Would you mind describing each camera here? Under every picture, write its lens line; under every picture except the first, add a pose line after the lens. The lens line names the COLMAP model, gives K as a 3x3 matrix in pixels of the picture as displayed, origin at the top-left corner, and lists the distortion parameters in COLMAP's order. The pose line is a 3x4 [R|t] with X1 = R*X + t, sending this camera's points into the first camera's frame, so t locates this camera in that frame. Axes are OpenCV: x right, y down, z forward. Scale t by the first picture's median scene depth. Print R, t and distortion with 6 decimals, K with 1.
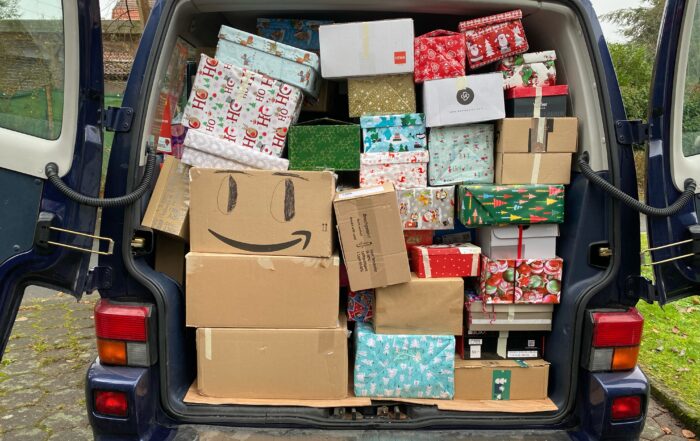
lens RADIAL K [[517.9, 0, 349.1], [0, 517.9, 215.2], [0, 0, 1]] dist [0.065125, -0.005753]
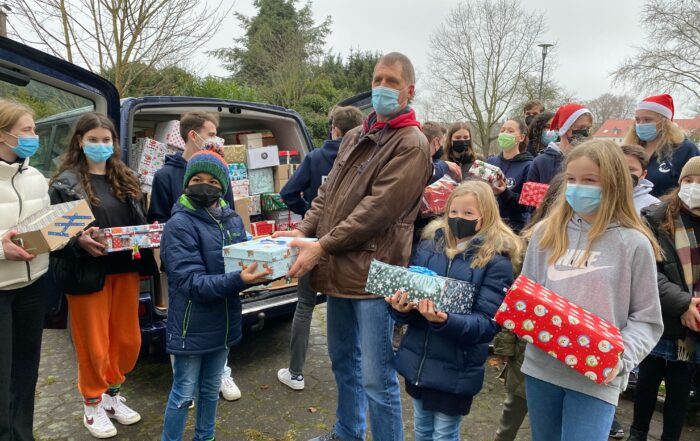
lens RADIAL K [[517.9, 0, 350.2], [0, 517.9, 222.5], [0, 0, 1]] dist [0.065125, -0.005753]
pose [[0.770148, -0.098712, 0.630181, -0.939875], [0.115240, 0.993228, 0.014744, 0.076316], [-0.627369, 0.061267, 0.776309, -0.995582]]
